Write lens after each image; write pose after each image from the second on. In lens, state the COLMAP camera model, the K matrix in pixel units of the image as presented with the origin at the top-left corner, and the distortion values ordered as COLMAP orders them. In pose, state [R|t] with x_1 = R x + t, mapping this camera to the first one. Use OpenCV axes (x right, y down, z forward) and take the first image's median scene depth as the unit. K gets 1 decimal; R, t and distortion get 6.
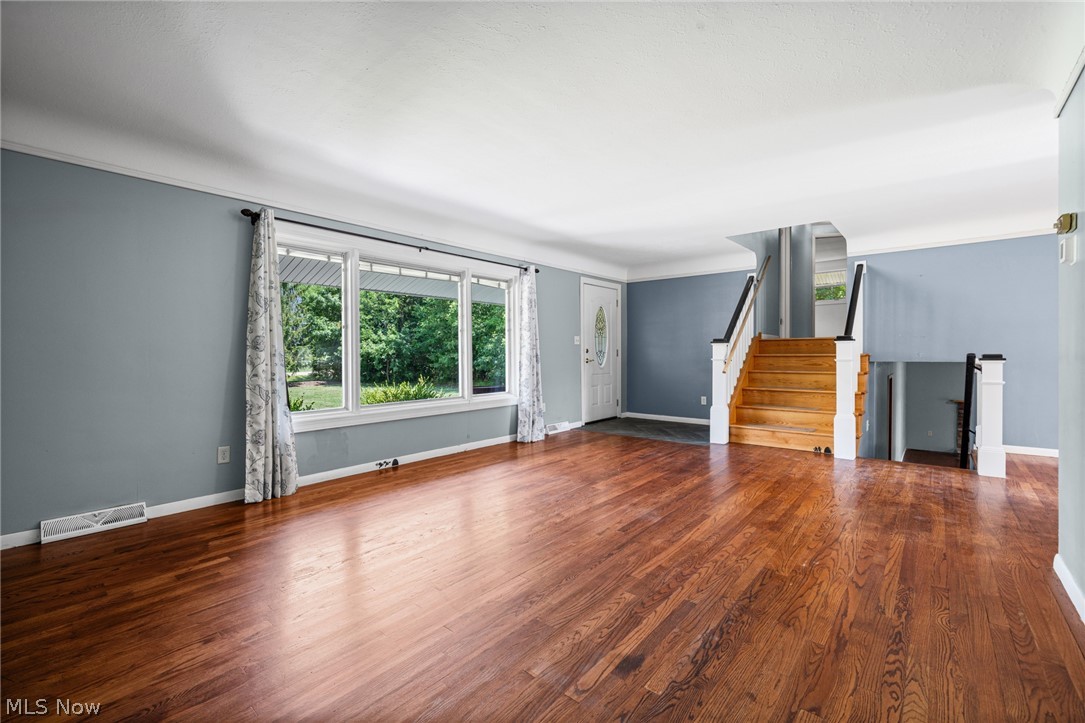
lens RADIAL K [[468.6, 0, 542.5], [0, 468.6, 361.5], [0, 0, 1]] dist [0.000744, -0.000067]
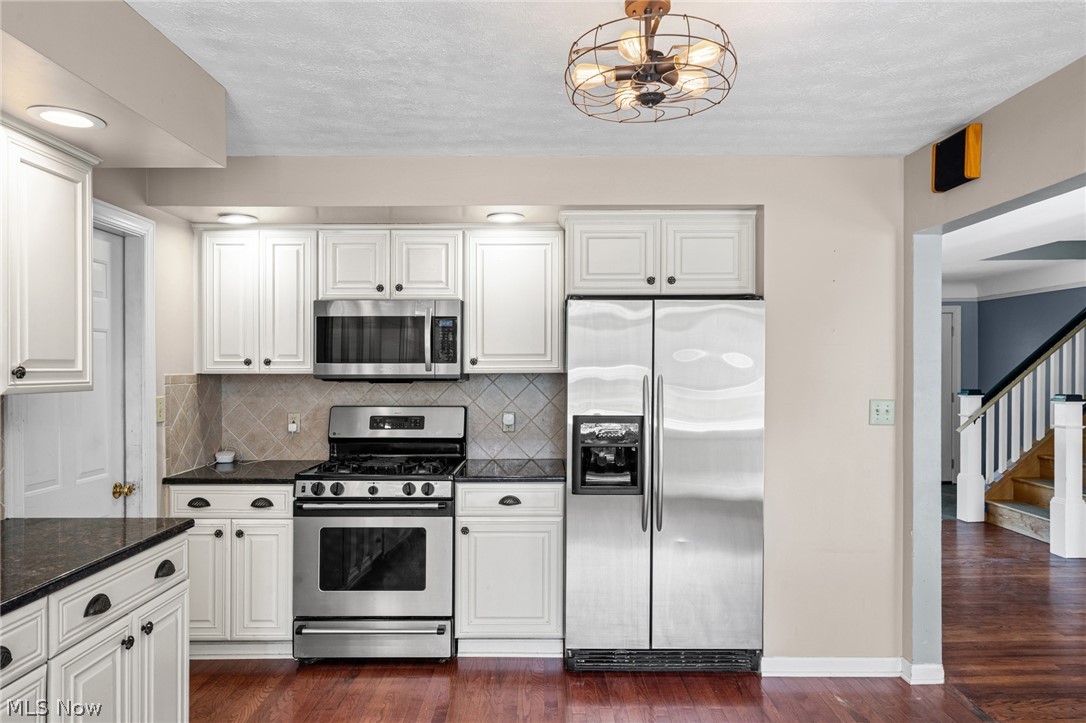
lens RADIAL K [[712.2, 0, 545.4], [0, 712.2, 375.3], [0, 0, 1]] dist [-0.001562, -0.001071]
pose [[0.641226, 0.010385, -0.767282, 0.907390], [-0.014859, 0.999889, 0.001115, -0.067163], [0.767208, 0.010686, 0.641309, -0.339629]]
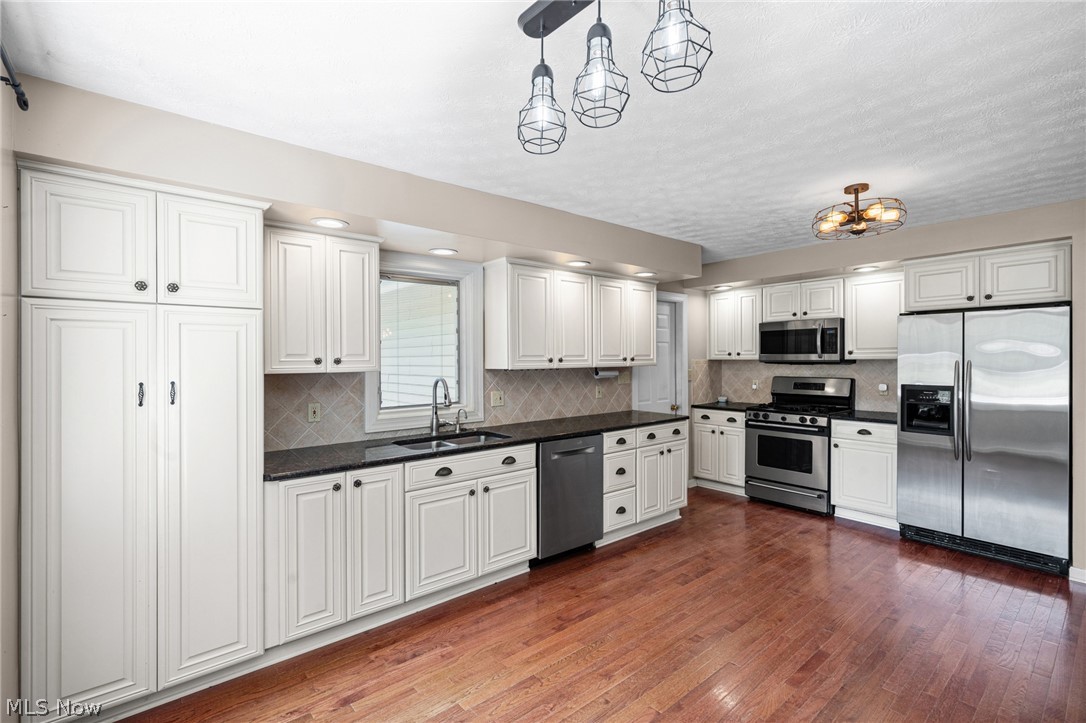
lens RADIAL K [[478.5, 0, 542.9], [0, 478.5, 355.4], [0, 0, 1]] dist [-0.001178, -0.000247]
pose [[-0.188738, 0.000311, -0.982027, 1.755309], [-0.009849, 0.999949, 0.002210, -0.076258], [0.981978, 0.010089, -0.188726, -0.257154]]
